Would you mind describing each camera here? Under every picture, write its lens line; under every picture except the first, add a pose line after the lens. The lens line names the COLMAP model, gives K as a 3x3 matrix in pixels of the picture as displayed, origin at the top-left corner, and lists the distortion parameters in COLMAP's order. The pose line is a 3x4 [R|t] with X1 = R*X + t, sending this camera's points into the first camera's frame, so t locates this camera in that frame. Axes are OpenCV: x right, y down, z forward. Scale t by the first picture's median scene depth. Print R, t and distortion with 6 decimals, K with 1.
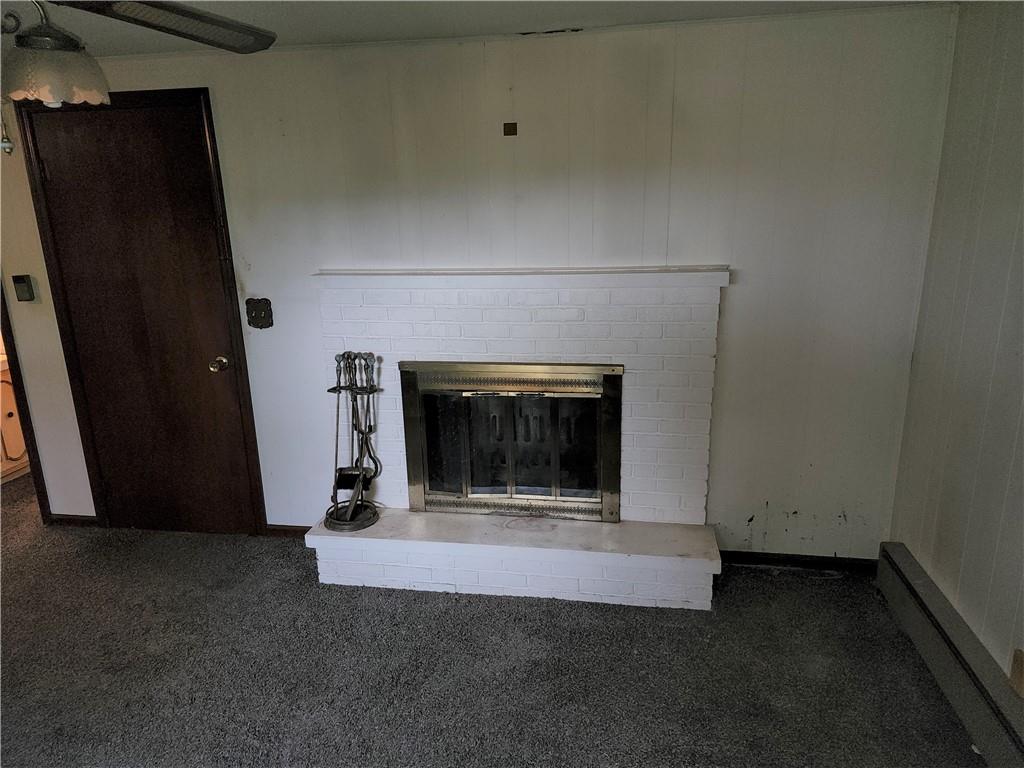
lens RADIAL K [[679.8, 0, 509.3], [0, 679.8, 383.1], [0, 0, 1]] dist [0.074006, -0.057828]
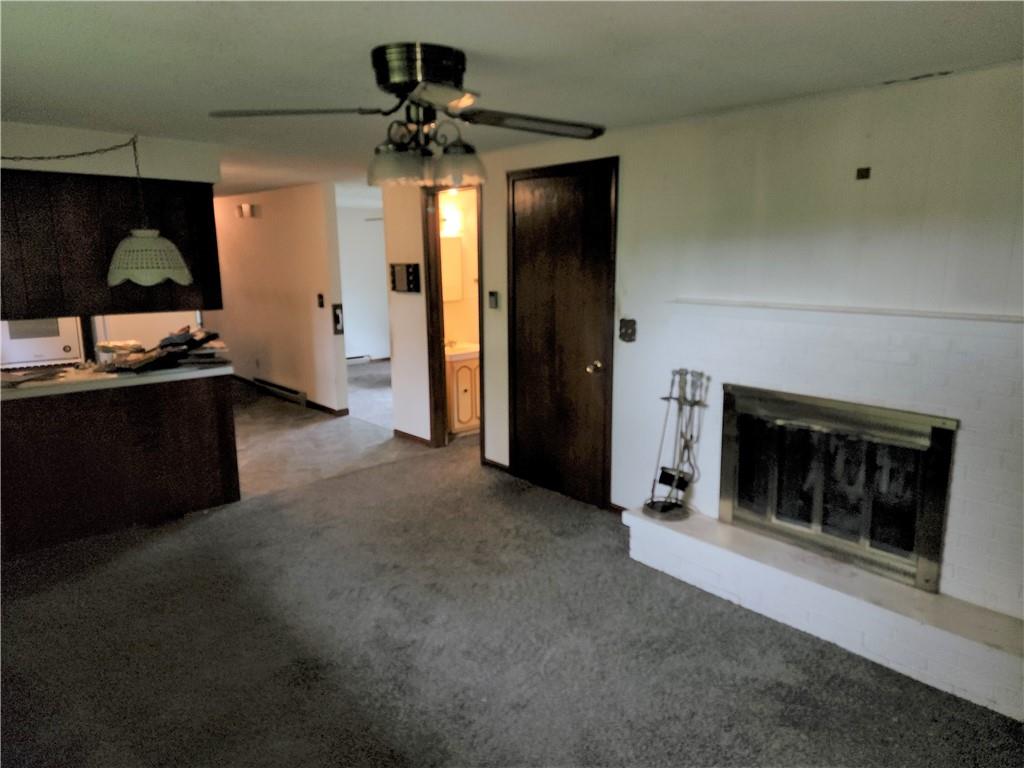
lens RADIAL K [[679.8, 0, 521.9], [0, 679.8, 377.3], [0, 0, 1]] dist [0.074006, -0.057828]
pose [[0.779529, 0.133754, -0.611919, 0.260896], [-0.173433, 0.984829, -0.005673, 0.023084], [0.601877, 0.110550, 0.790900, -0.086092]]
